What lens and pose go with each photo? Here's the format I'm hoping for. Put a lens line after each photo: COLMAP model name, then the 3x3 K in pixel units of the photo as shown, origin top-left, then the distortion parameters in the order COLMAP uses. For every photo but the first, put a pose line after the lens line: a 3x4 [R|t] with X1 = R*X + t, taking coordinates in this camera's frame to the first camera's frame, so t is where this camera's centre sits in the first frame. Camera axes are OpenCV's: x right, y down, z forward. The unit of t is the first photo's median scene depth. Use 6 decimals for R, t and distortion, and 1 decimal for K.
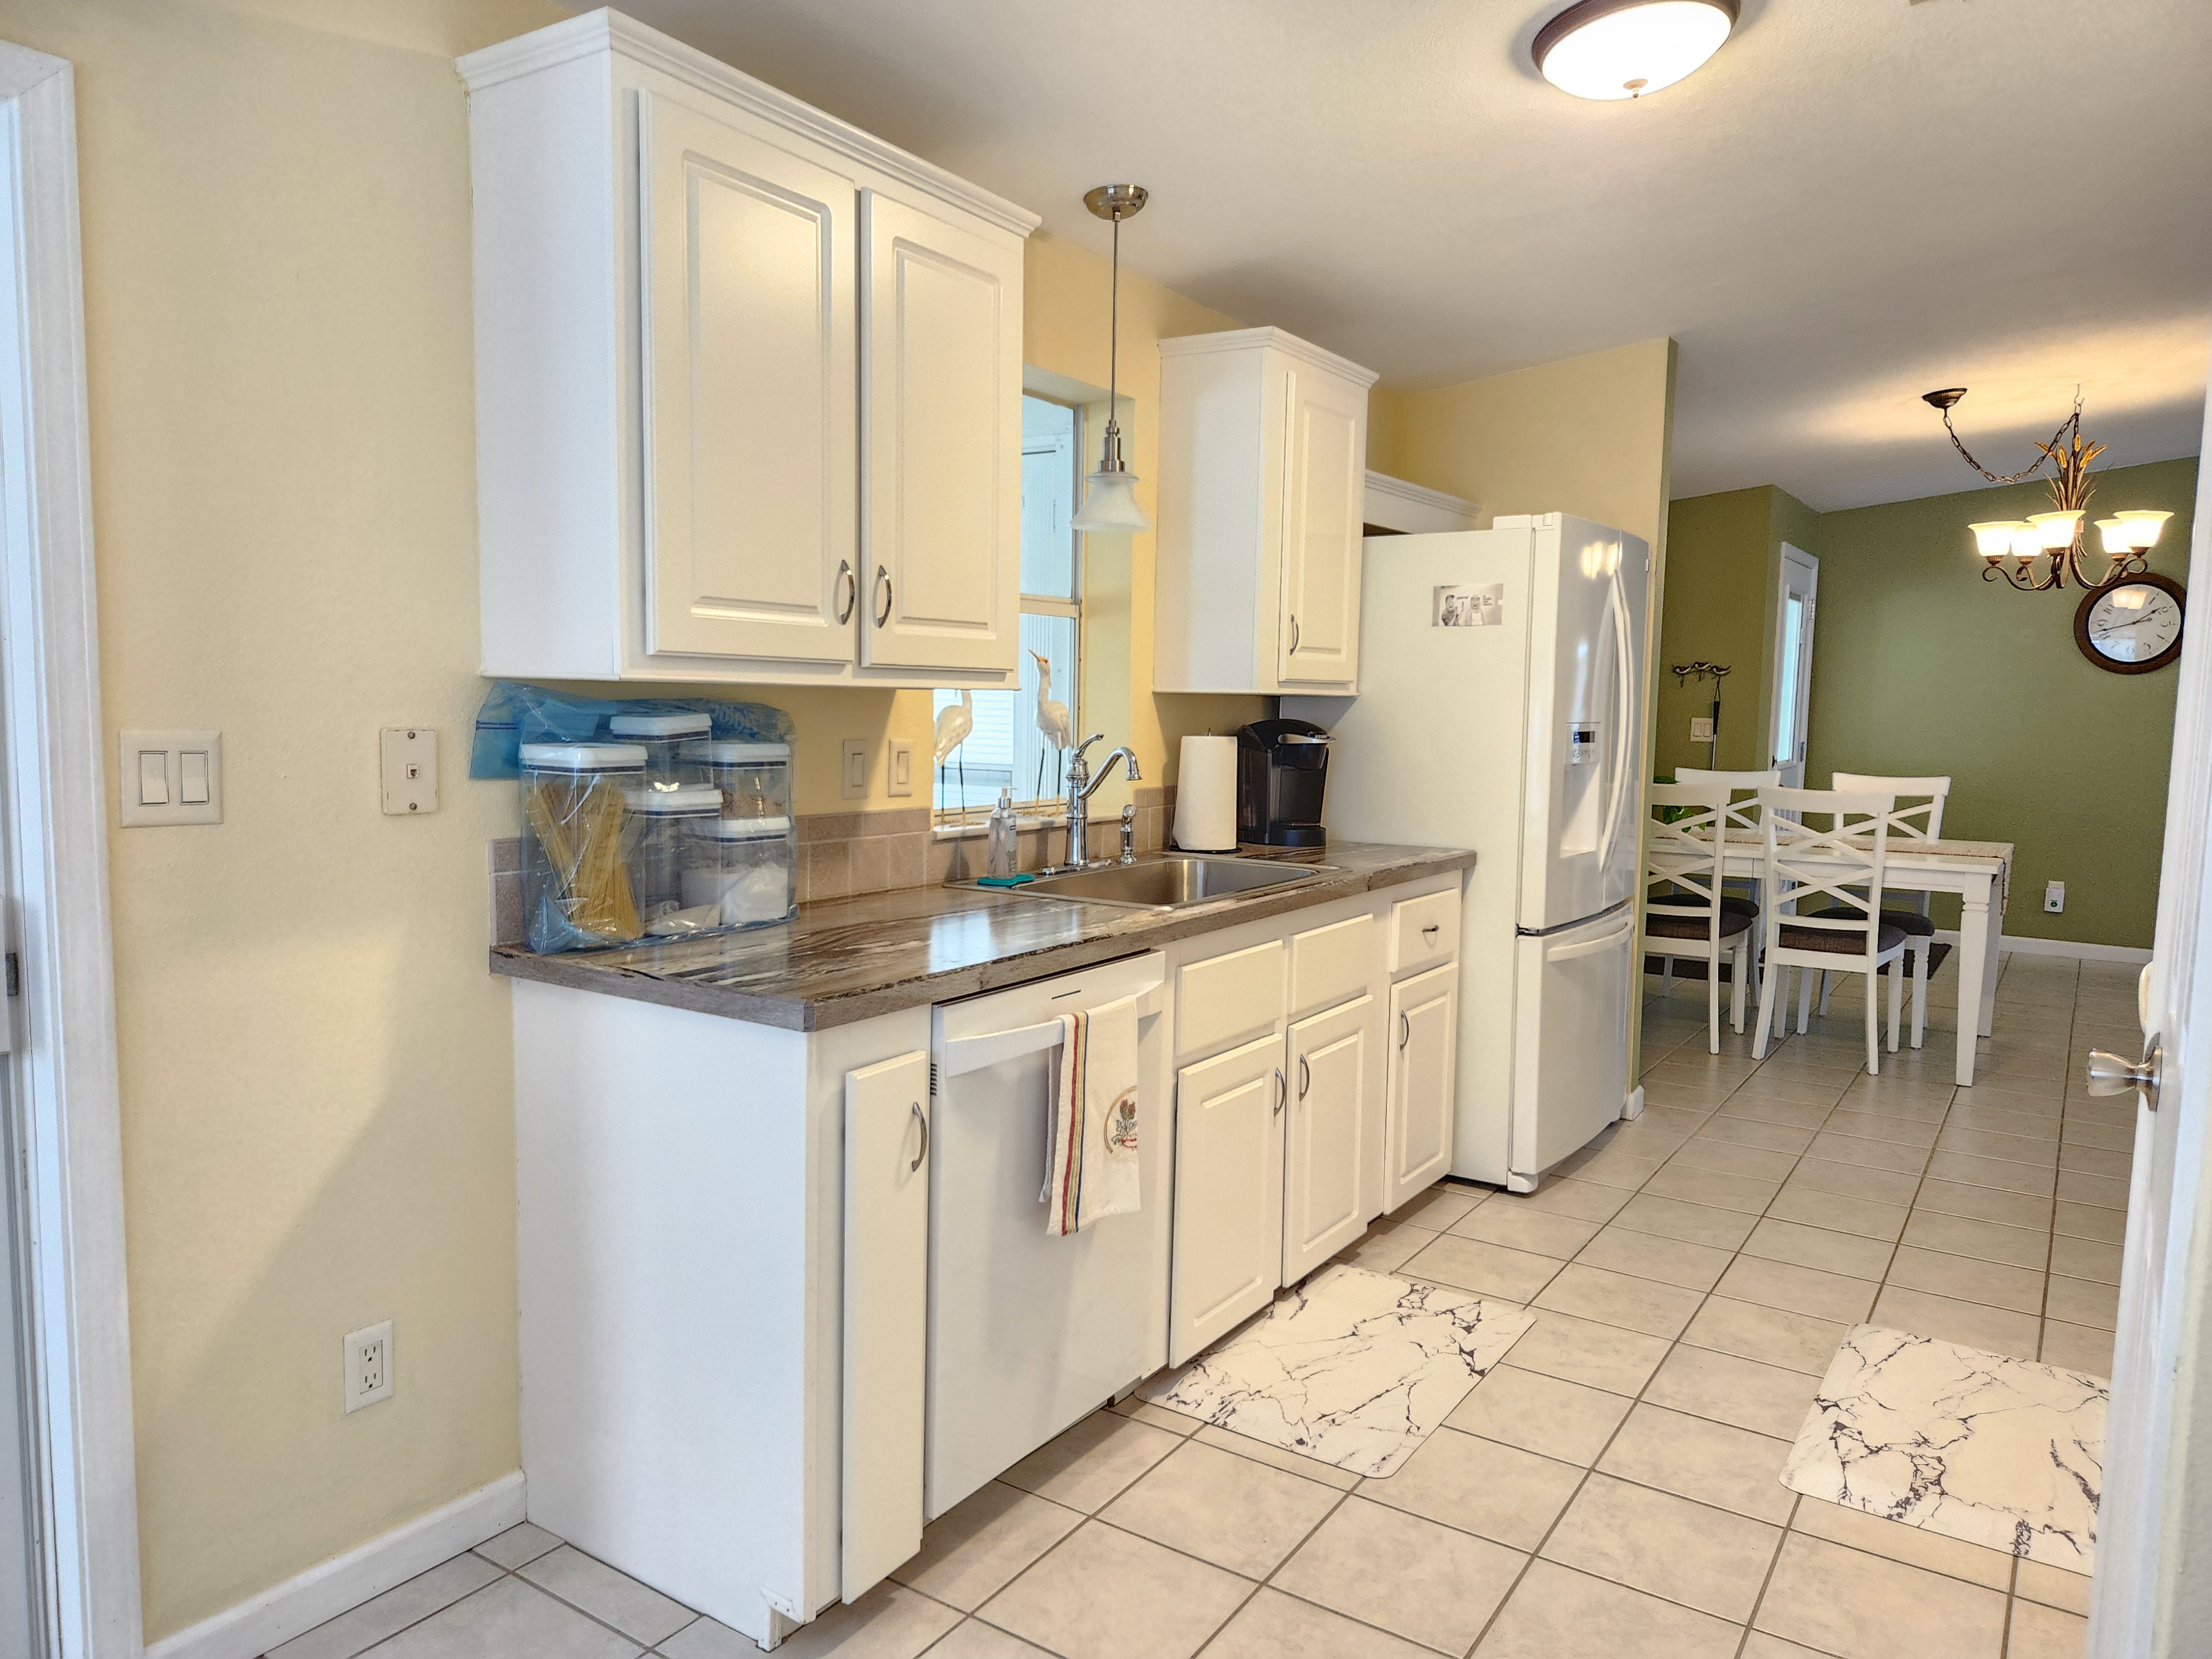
lens RADIAL K [[1492.9, 0, 1111.2], [0, 1492.9, 832.2], [0, 0, 1]] dist [0.075139, -0.069469]
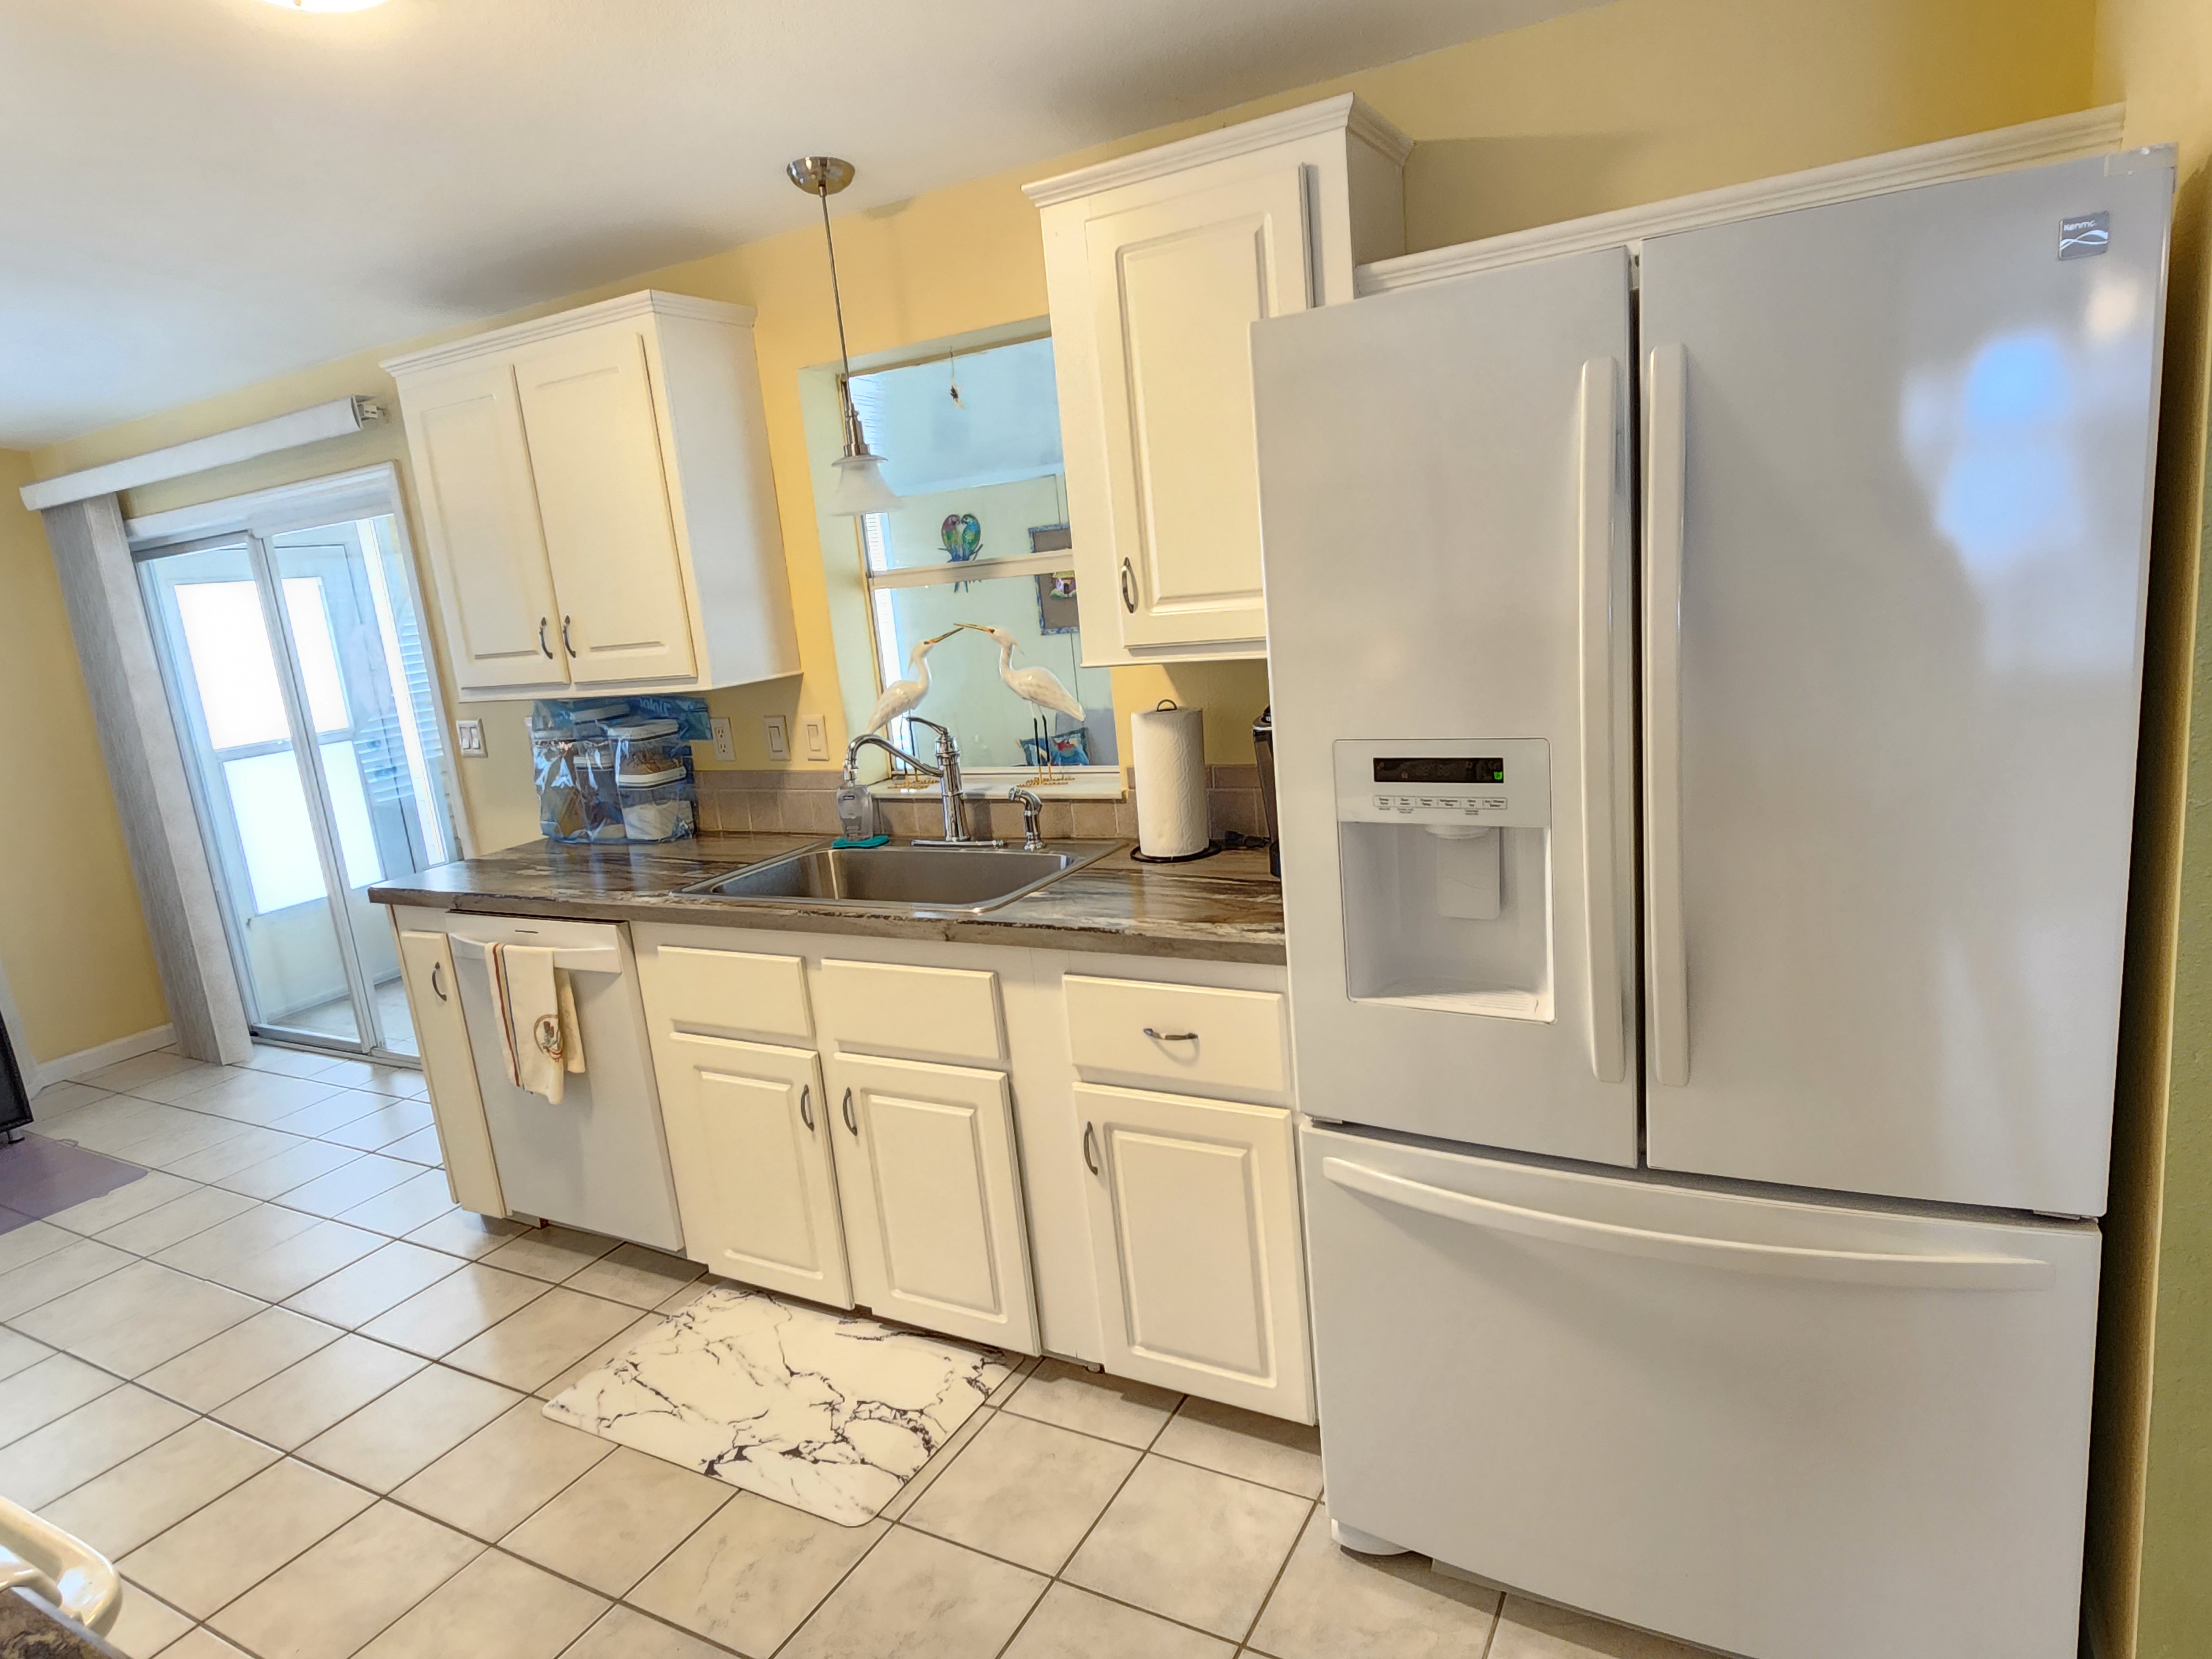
lens RADIAL K [[1289.8, 0, 1106.0], [0, 1289.8, 829.5], [0, 0, 1]] dist [0.004717, 0.000375]
pose [[0.067651, 0.175915, -0.982078, 0.958217], [0.007854, 0.984209, 0.176837, -0.158826], [0.997678, -0.019676, 0.065201, 1.194995]]
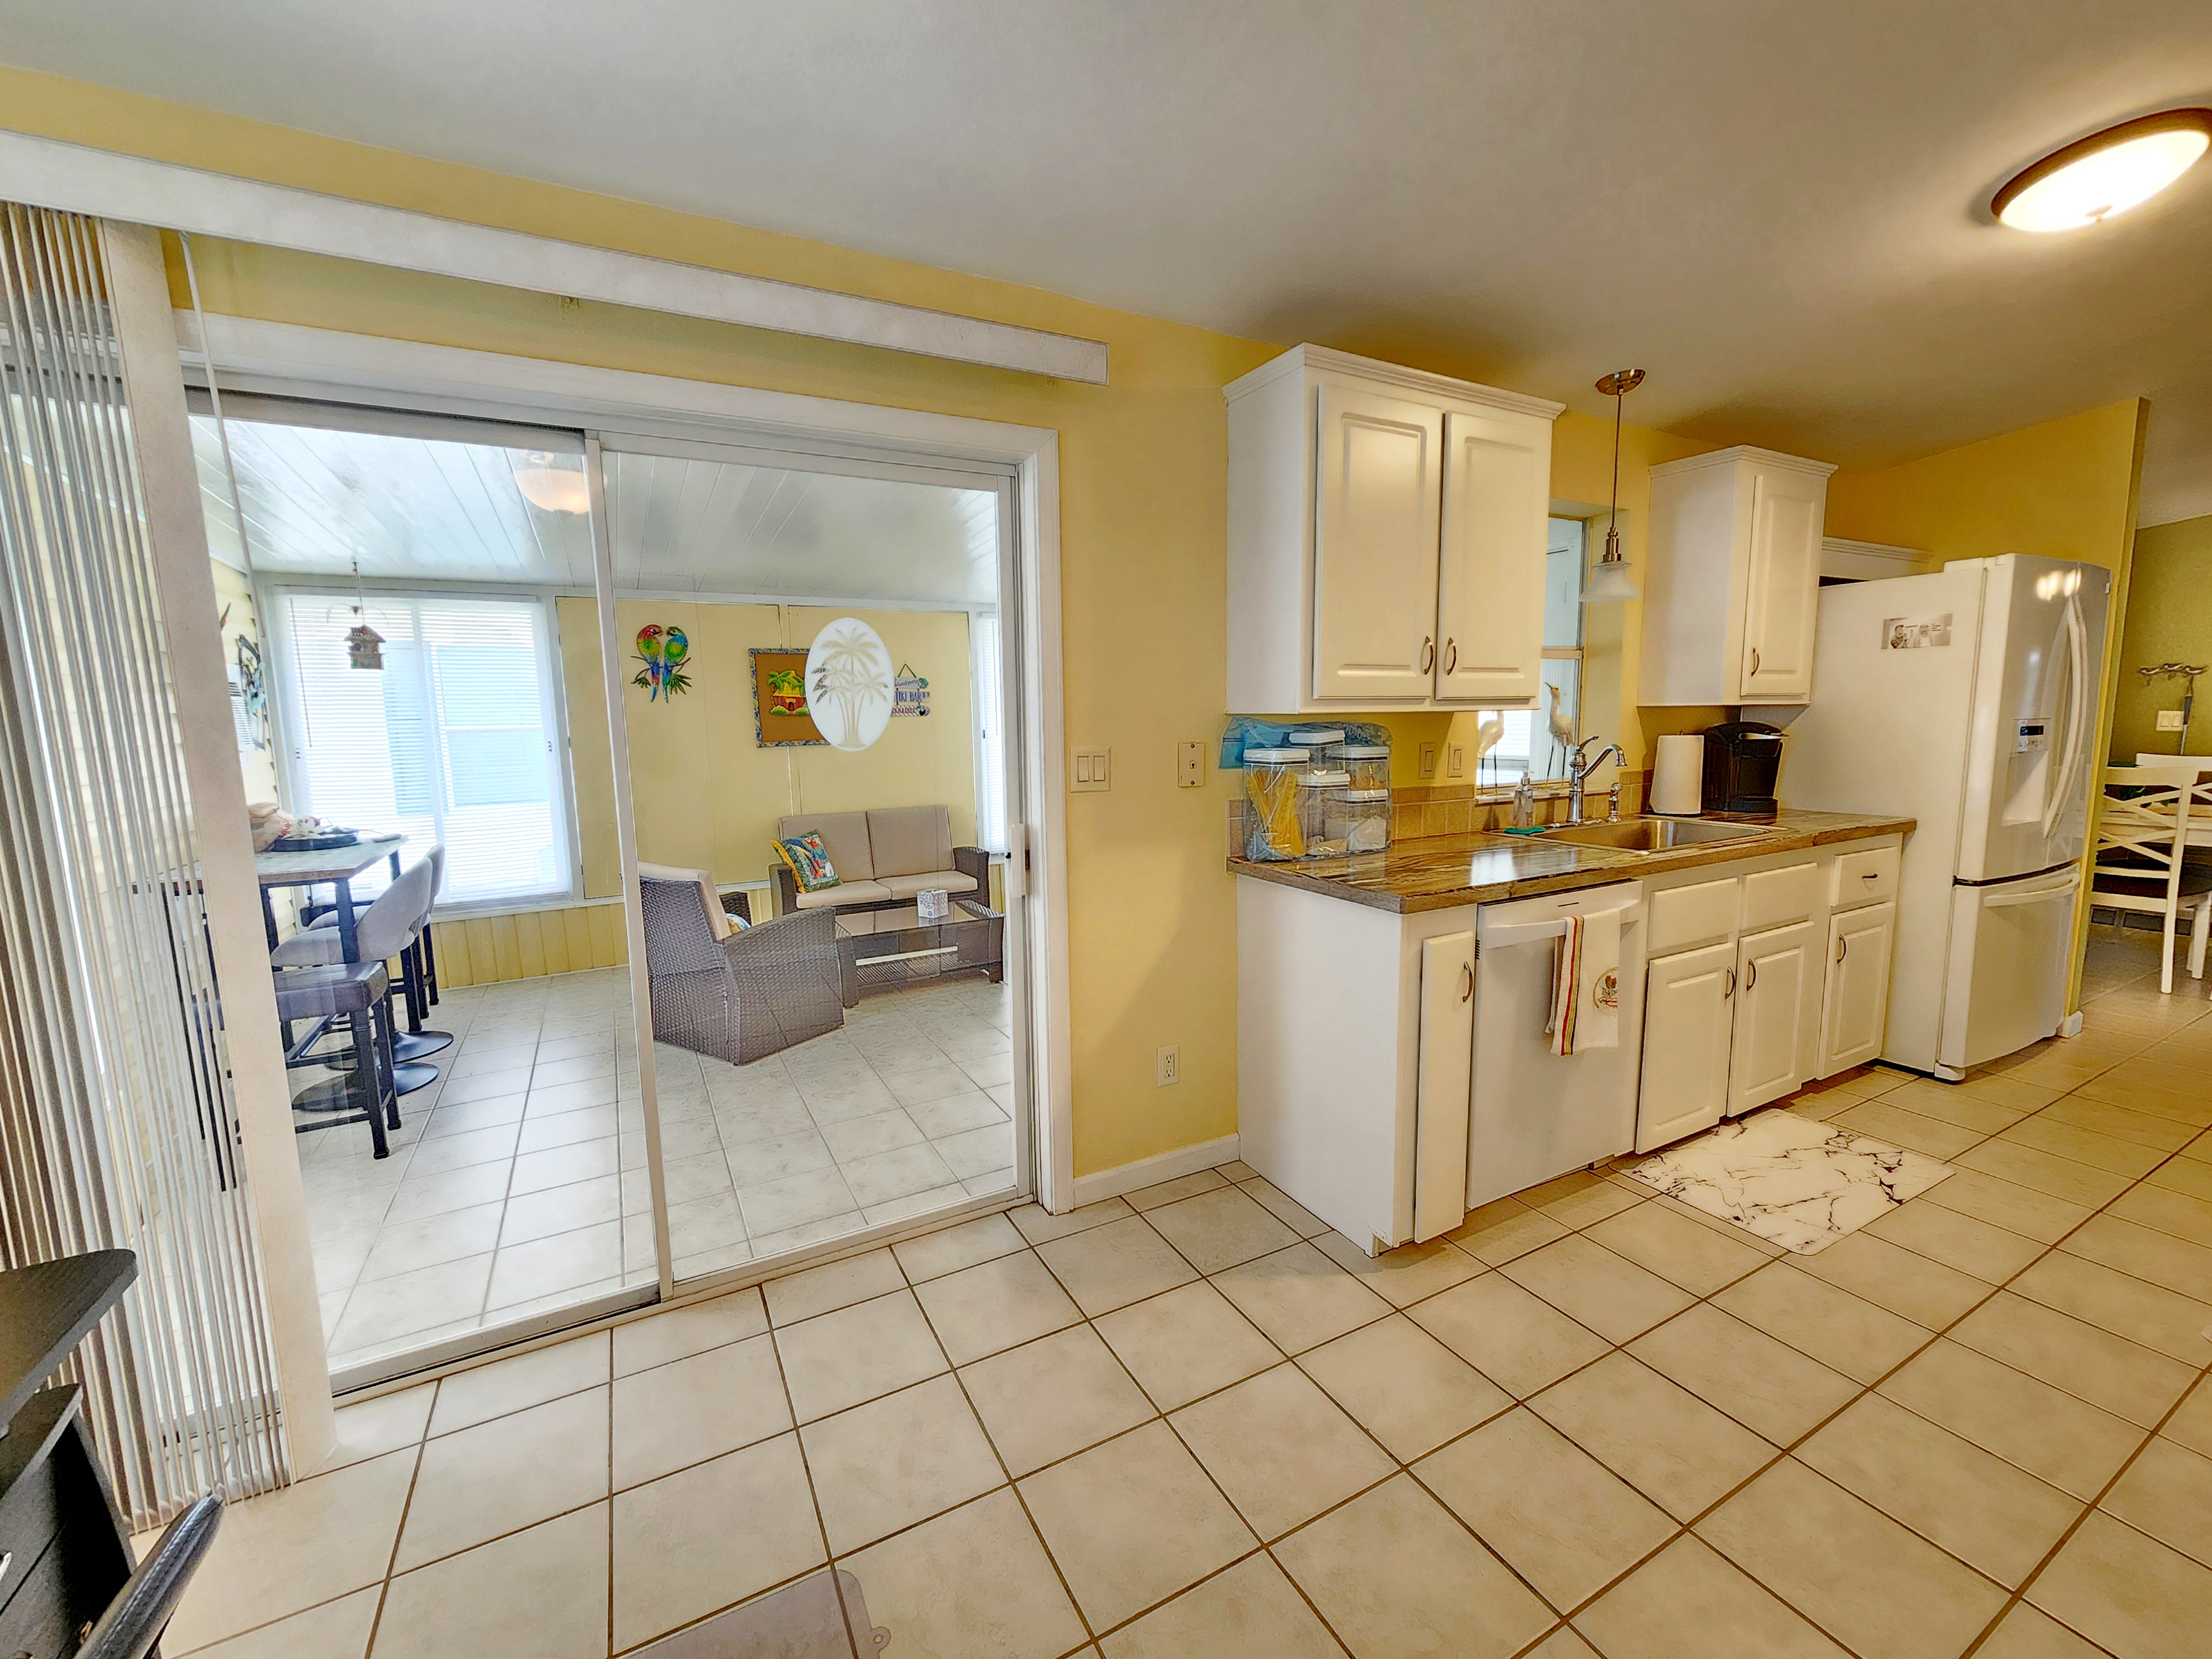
lens RADIAL K [[902.4, 0, 1097.4], [0, 902.4, 829.7], [0, 0, 1]] dist [-0.000805, -0.003080]
pose [[0.875786, 0.028870, -0.481835, -0.007512], [-0.011691, 0.999186, 0.038617, -0.000346], [0.482557, -0.028187, 0.875411, -0.050251]]
